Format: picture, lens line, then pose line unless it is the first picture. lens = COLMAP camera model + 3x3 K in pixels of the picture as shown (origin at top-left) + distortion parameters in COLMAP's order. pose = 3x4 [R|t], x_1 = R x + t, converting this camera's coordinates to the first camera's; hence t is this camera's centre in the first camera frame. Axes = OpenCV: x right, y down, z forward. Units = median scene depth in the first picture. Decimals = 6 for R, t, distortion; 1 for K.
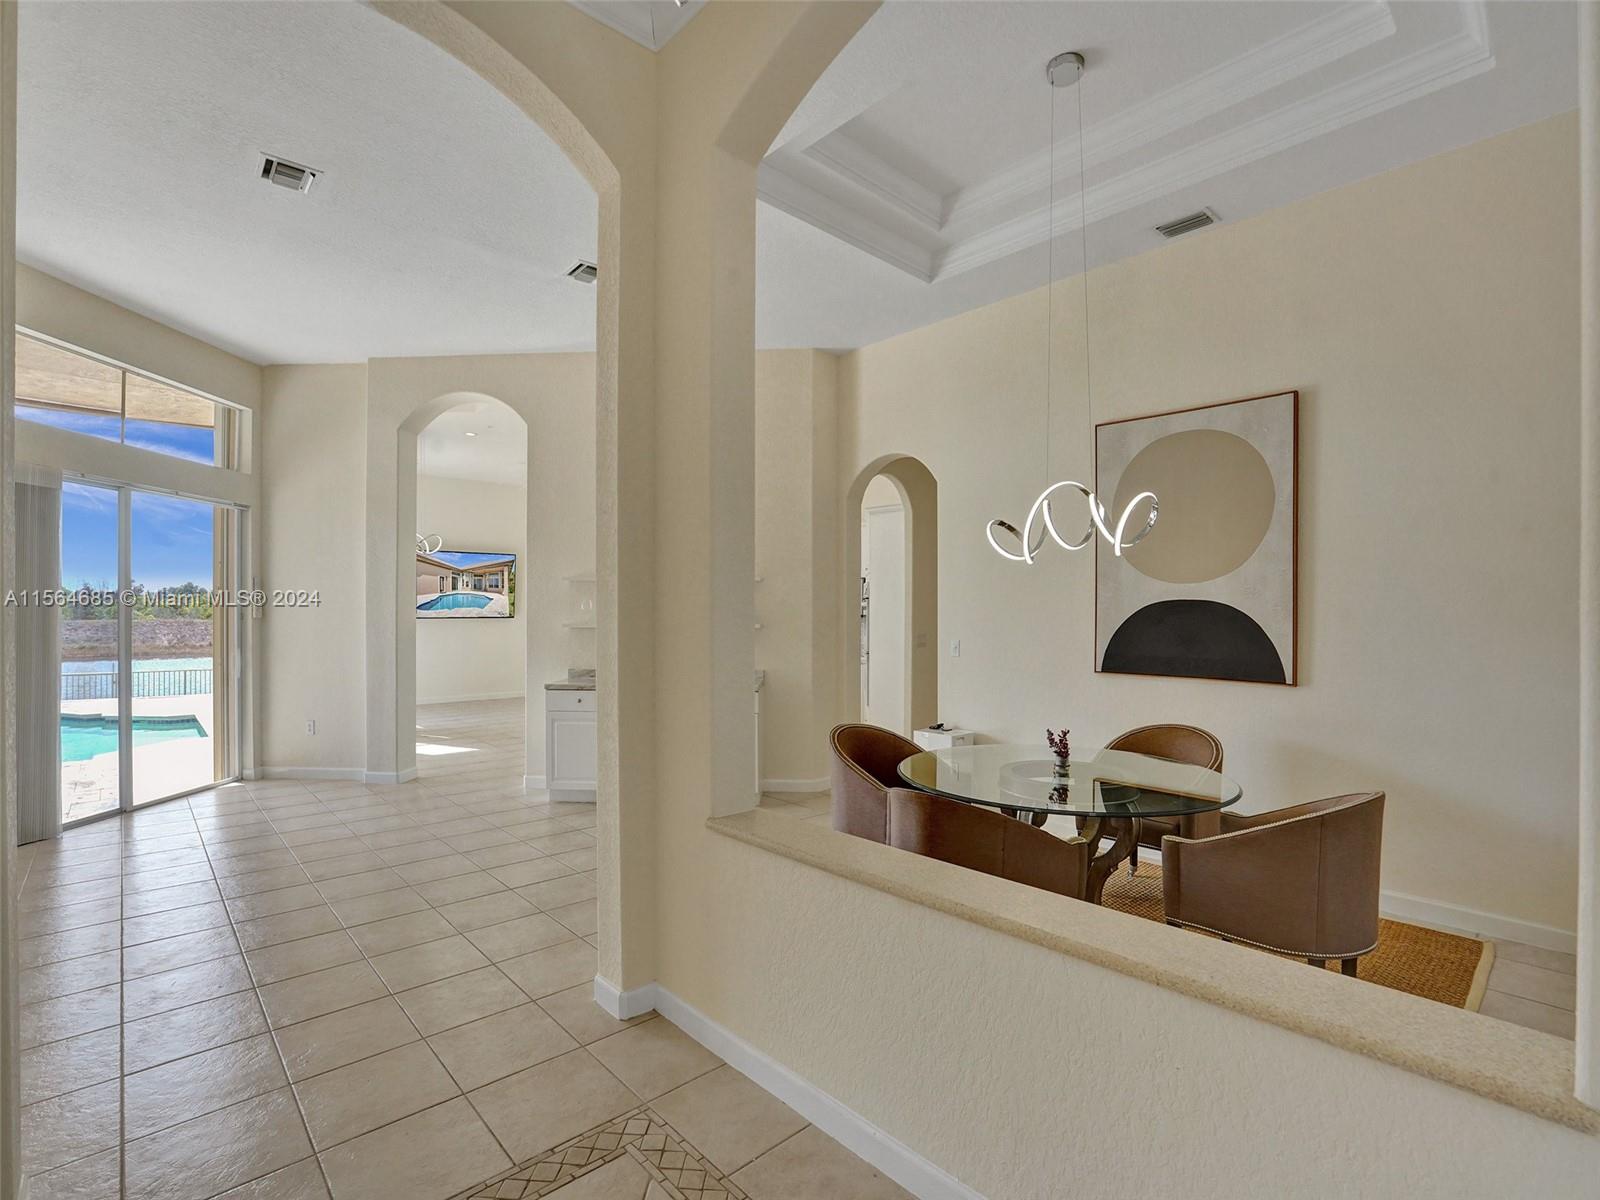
lens RADIAL K [[755.1, 0, 789.7], [0, 755.1, 610.6], [0, 0, 1]] dist [-0.025512, 0.008886]
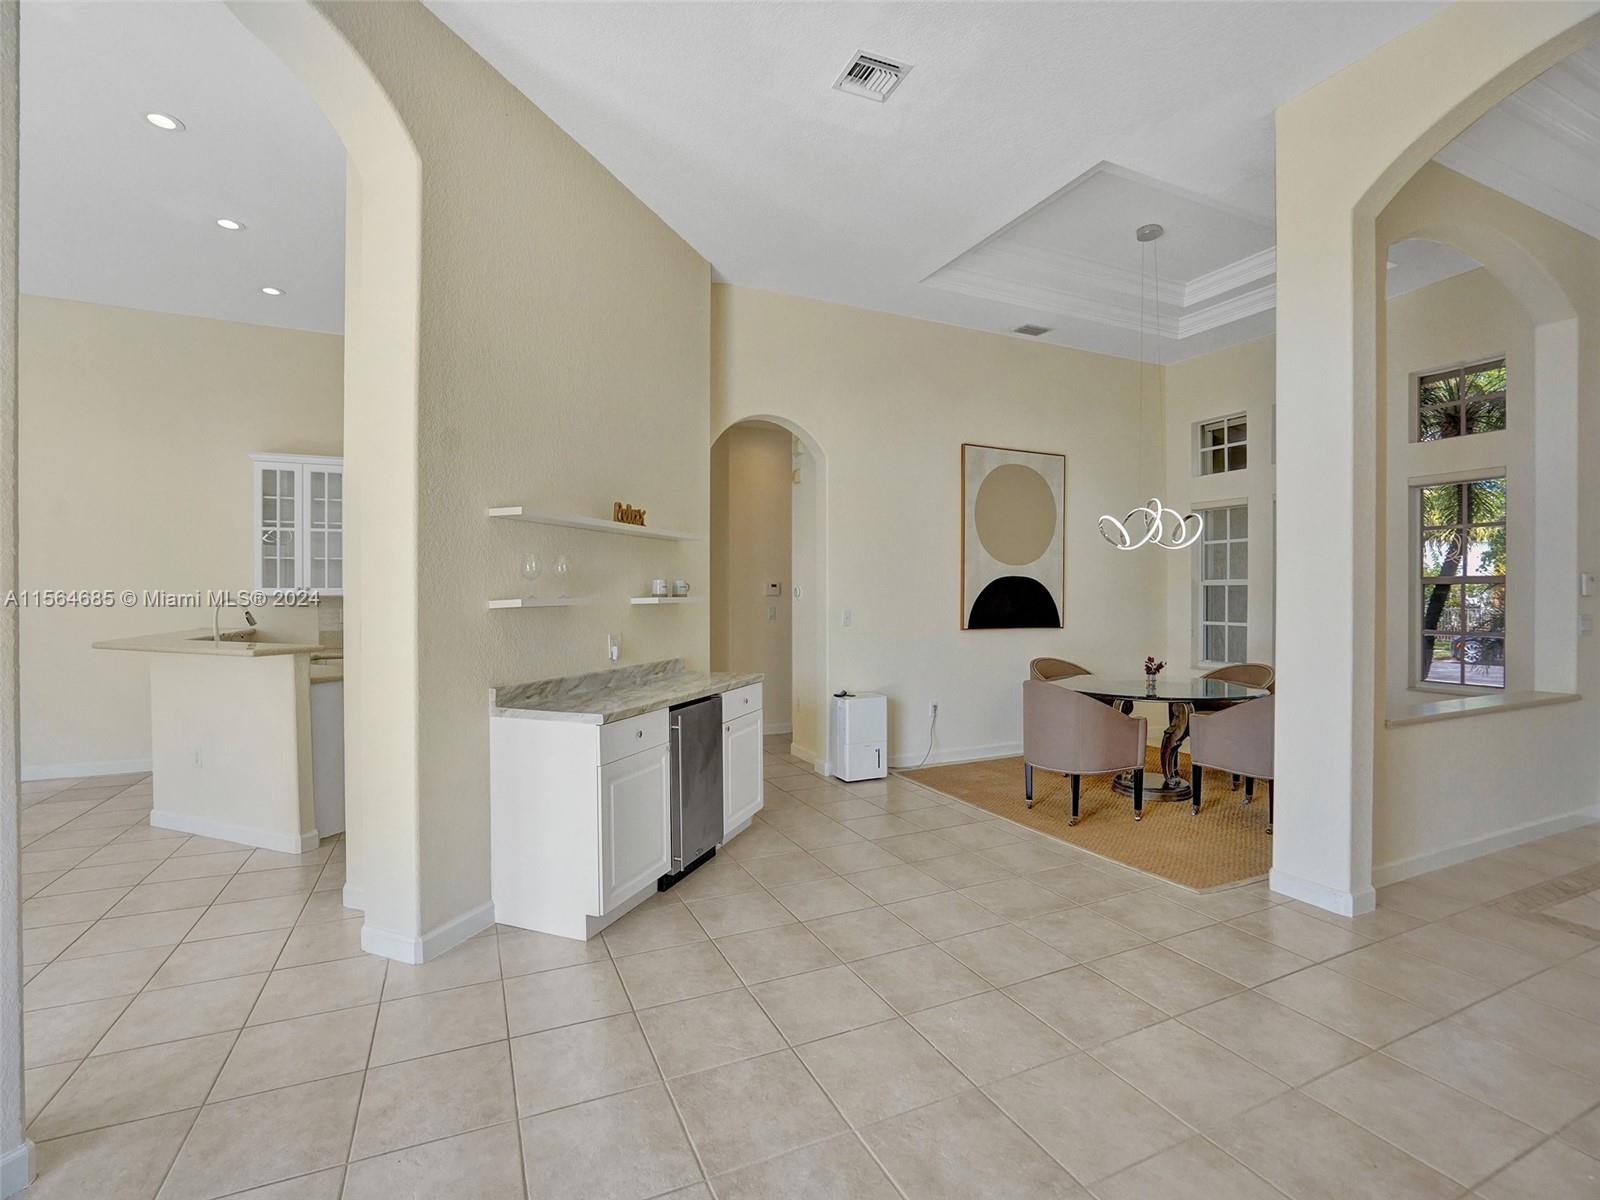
lens RADIAL K [[755.1, 0, 801.9], [0, 755.1, 599.8], [0, 0, 1]] dist [-0.025512, 0.008886]
pose [[0.293318, -0.009106, 0.955972, -1.038074], [0.001888, 0.999958, 0.008946, 0.017294], [-0.956013, -0.000819, 0.293323, 0.964611]]
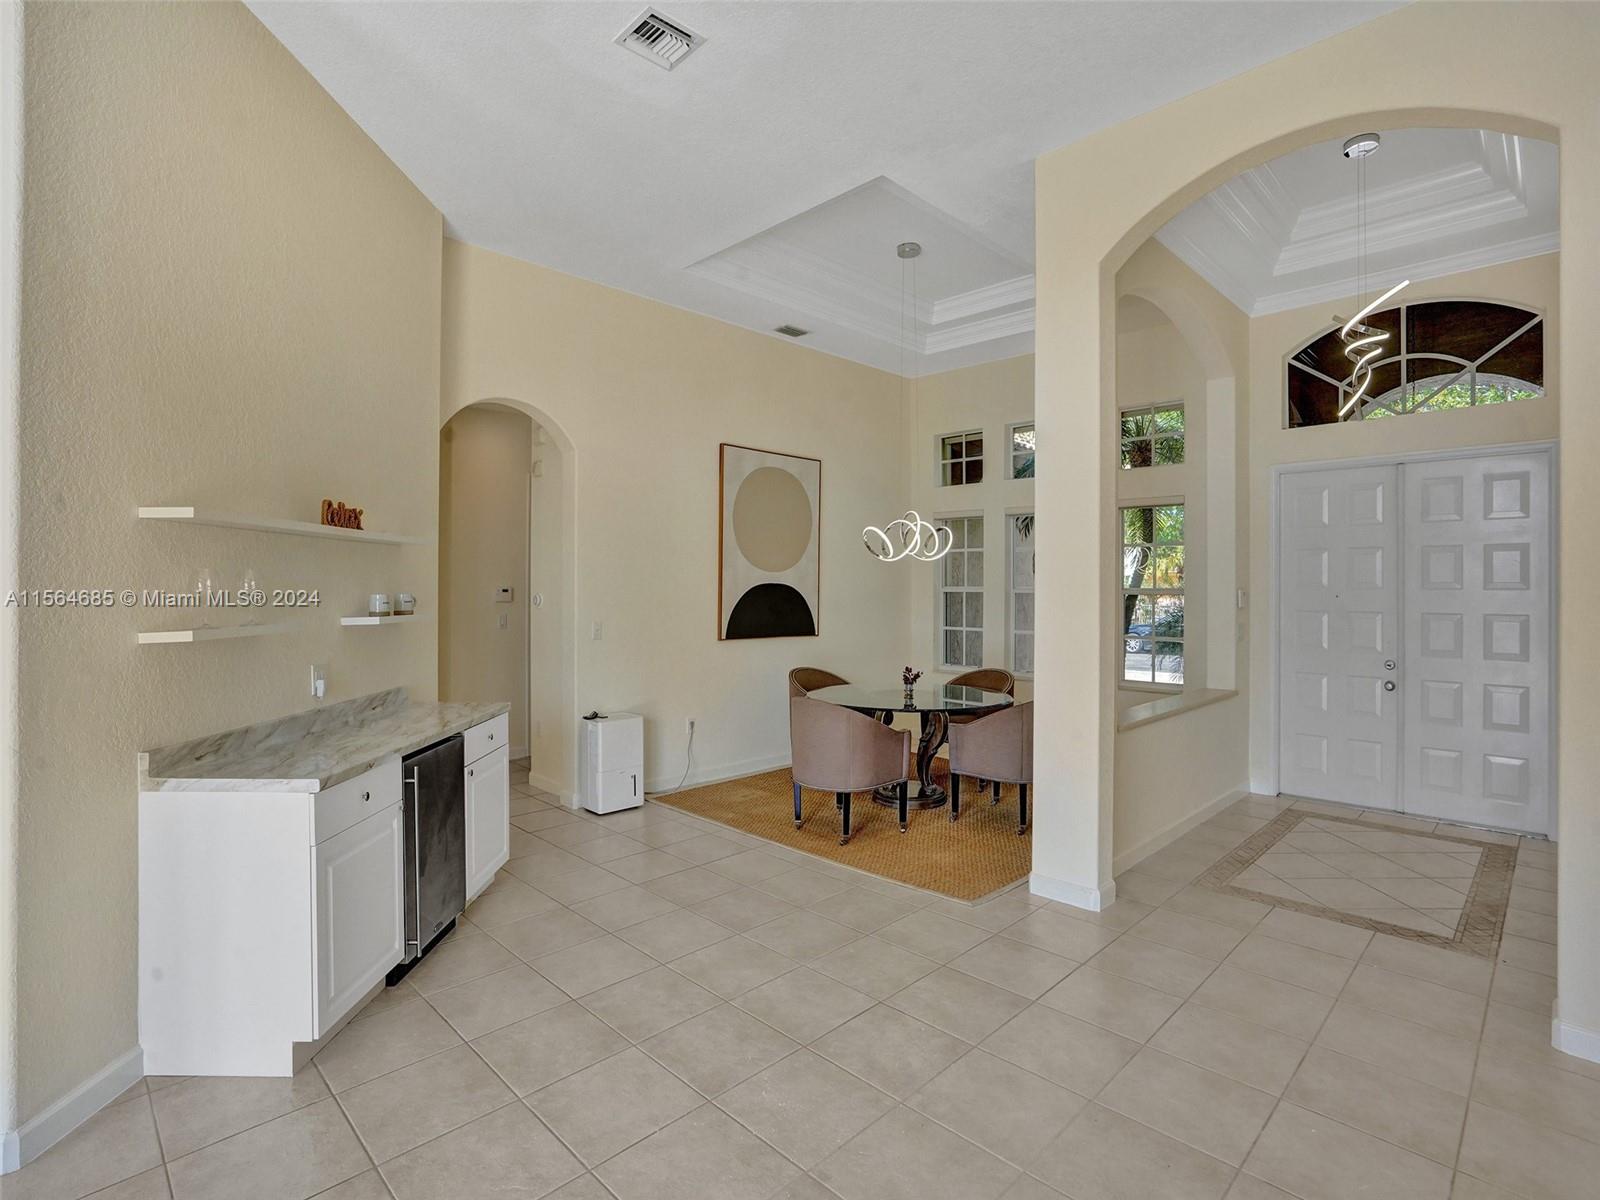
lens RADIAL K [[796.1, 0, 792.6], [0, 796.1, 586.7], [0, 0, 1]] dist [-0.022703, 0.012385]
pose [[-0.045042, -0.002178, 0.998983, -1.011259], [-0.003540, 0.999992, 0.002021, -0.011191], [-0.998979, -0.003445, -0.045050, 1.028995]]
